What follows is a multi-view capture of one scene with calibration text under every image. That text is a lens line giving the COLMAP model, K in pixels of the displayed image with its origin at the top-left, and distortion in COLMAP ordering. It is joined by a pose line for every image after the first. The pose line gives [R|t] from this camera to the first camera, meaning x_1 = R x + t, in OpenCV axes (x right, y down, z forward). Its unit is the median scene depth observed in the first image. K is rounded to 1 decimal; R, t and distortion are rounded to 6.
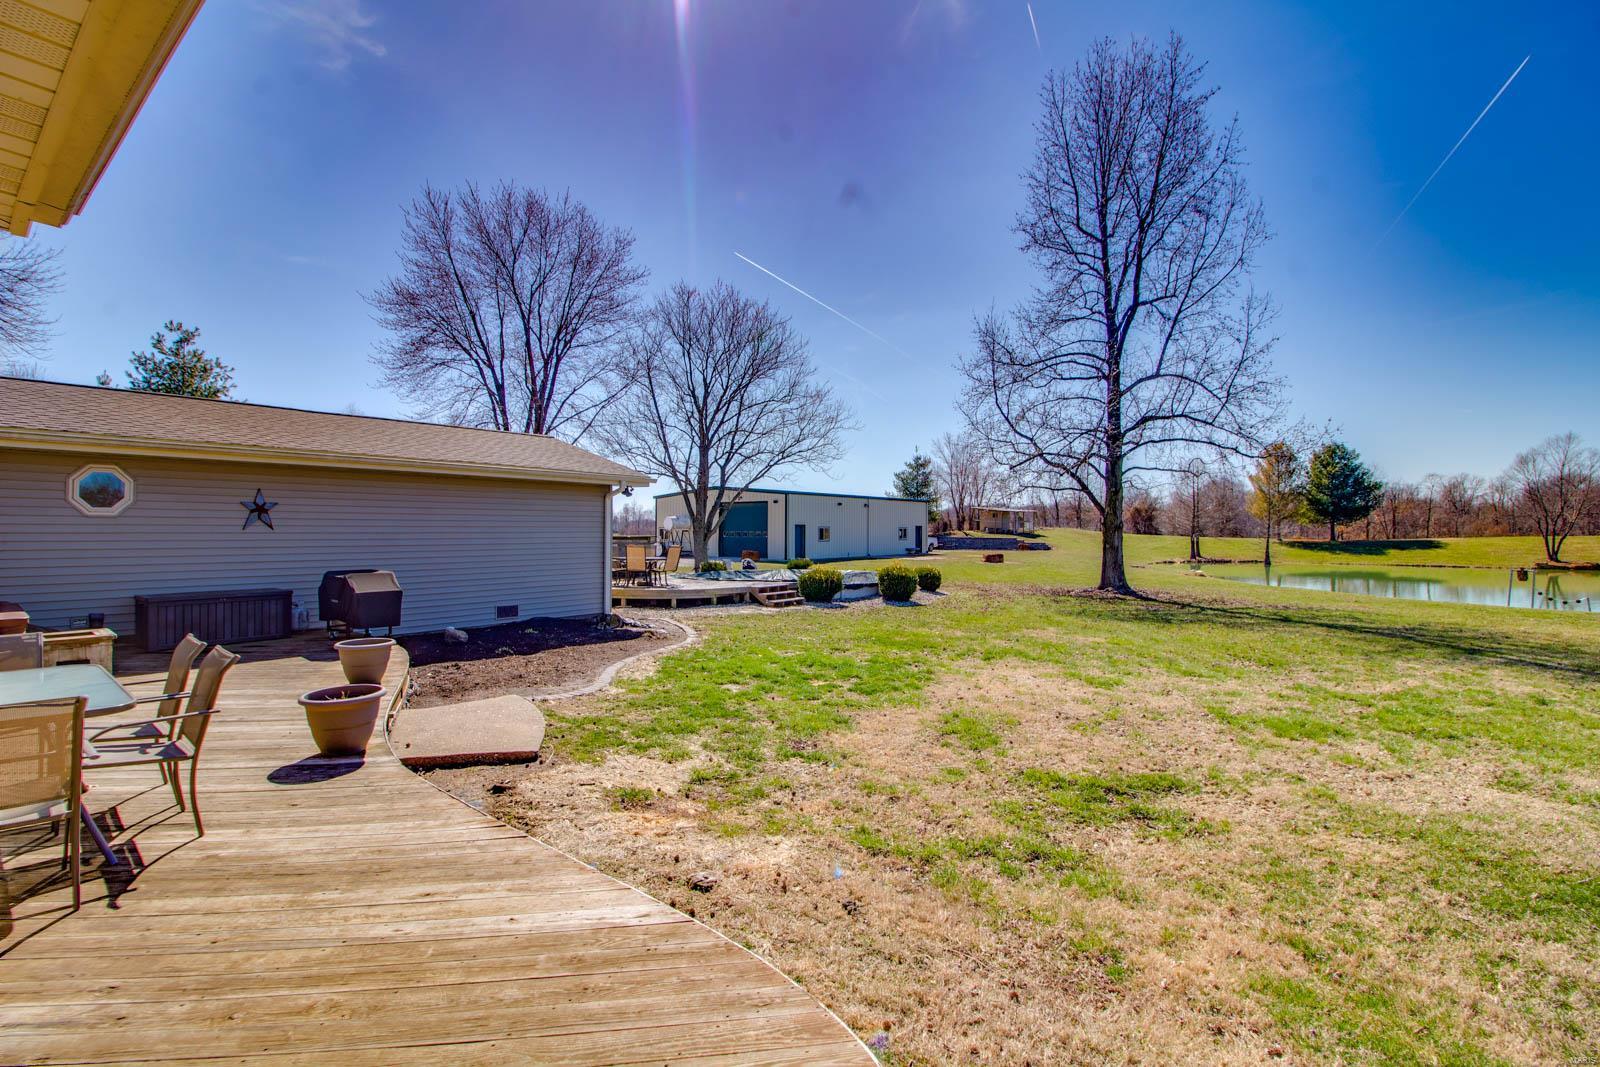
lens RADIAL K [[737.8, 0, 803.1], [0, 737.8, 524.1], [0, 0, 1]] dist [-0.021430, -0.002743]
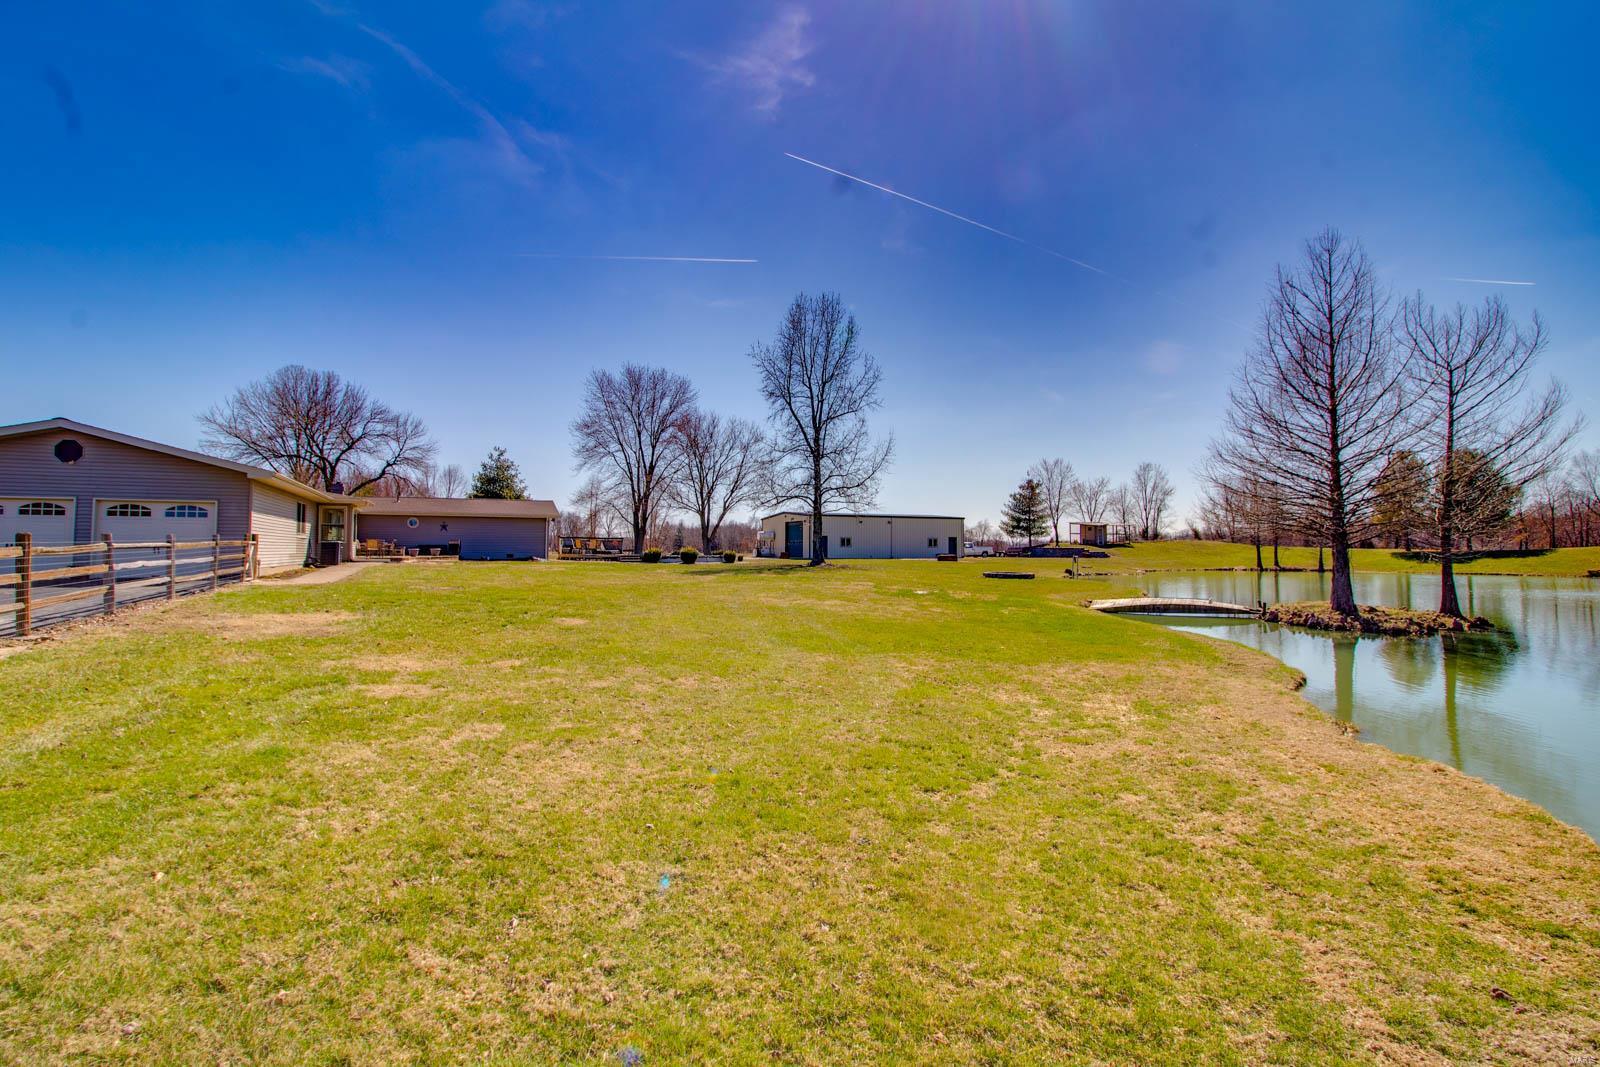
lens RADIAL K [[737.8, 0, 809.7], [0, 737.8, 532.1], [0, 0, 1]] dist [-0.021430, -0.002743]
pose [[0.882642, -0.008196, -0.469975, 0.637716], [0.001385, 0.999889, -0.014837, 0.014339], [0.470044, 0.012445, 0.882555, -0.338248]]
